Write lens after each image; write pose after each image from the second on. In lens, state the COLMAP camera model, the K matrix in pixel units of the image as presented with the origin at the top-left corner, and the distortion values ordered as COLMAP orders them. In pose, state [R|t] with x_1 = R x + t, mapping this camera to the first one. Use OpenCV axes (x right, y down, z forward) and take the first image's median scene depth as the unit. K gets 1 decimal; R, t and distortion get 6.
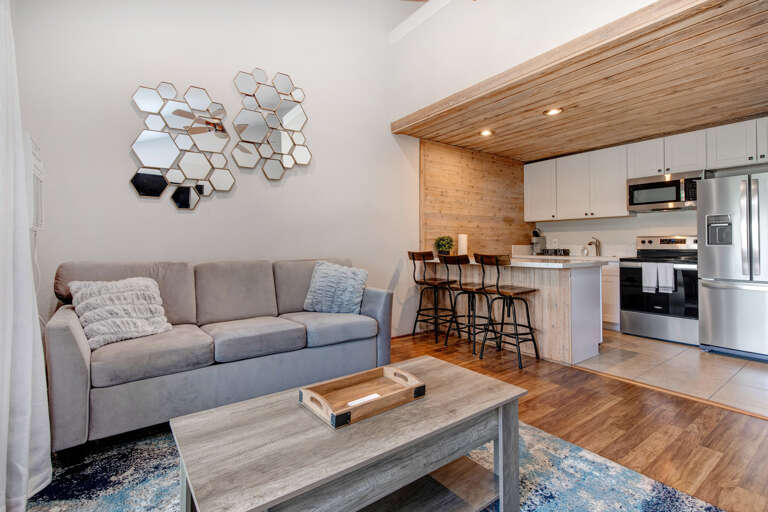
lens RADIAL K [[360.3, 0, 378.3], [0, 360.3, 243.7], [0, 0, 1]] dist [0.008331, -0.003639]
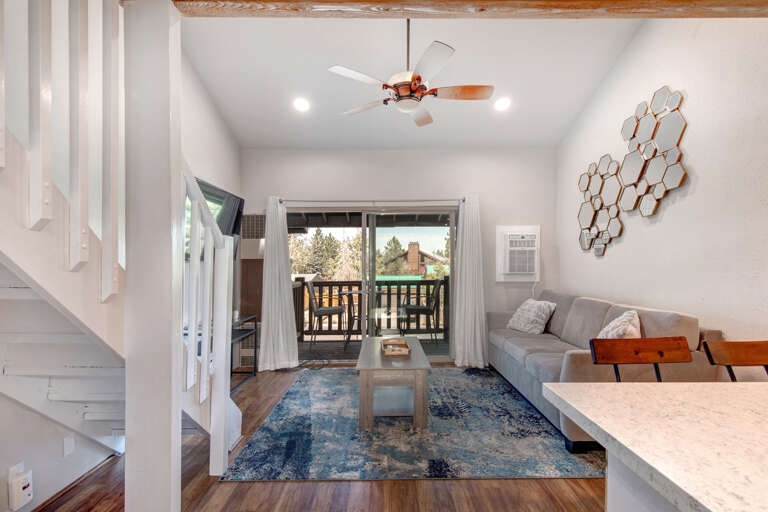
lens RADIAL K [[360.3, 0, 386.9], [0, 360.3, 275.6], [0, 0, 1]] dist [0.008331, -0.003639]
pose [[-0.586425, 0.028246, -0.809511, 0.644256], [0.009068, 0.999558, 0.028309, -0.047712], [0.809953, 0.009261, -0.586422, 0.783409]]
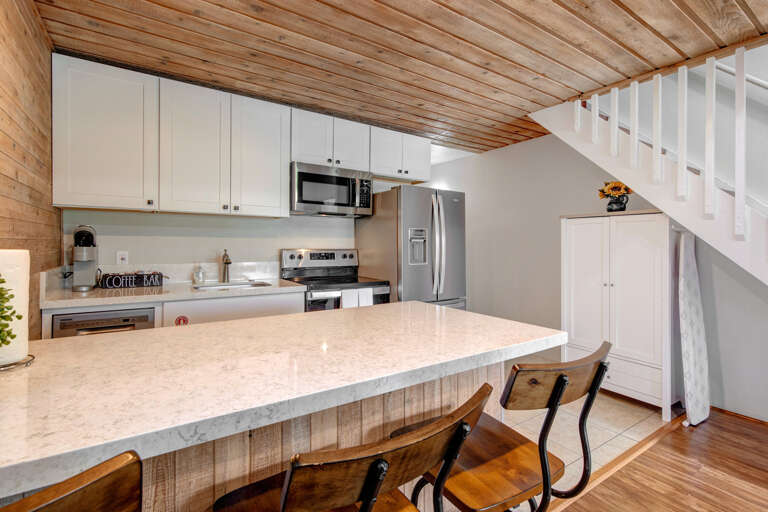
lens RADIAL K [[360.3, 0, 397.8], [0, 360.3, 245.8], [0, 0, 1]] dist [0.008331, -0.003639]
pose [[0.018830, -0.002411, 0.999820, 0.050880], [-0.013028, 0.999912, 0.002657, -0.033571], [-0.999738, -0.013076, 0.018797, 0.860110]]
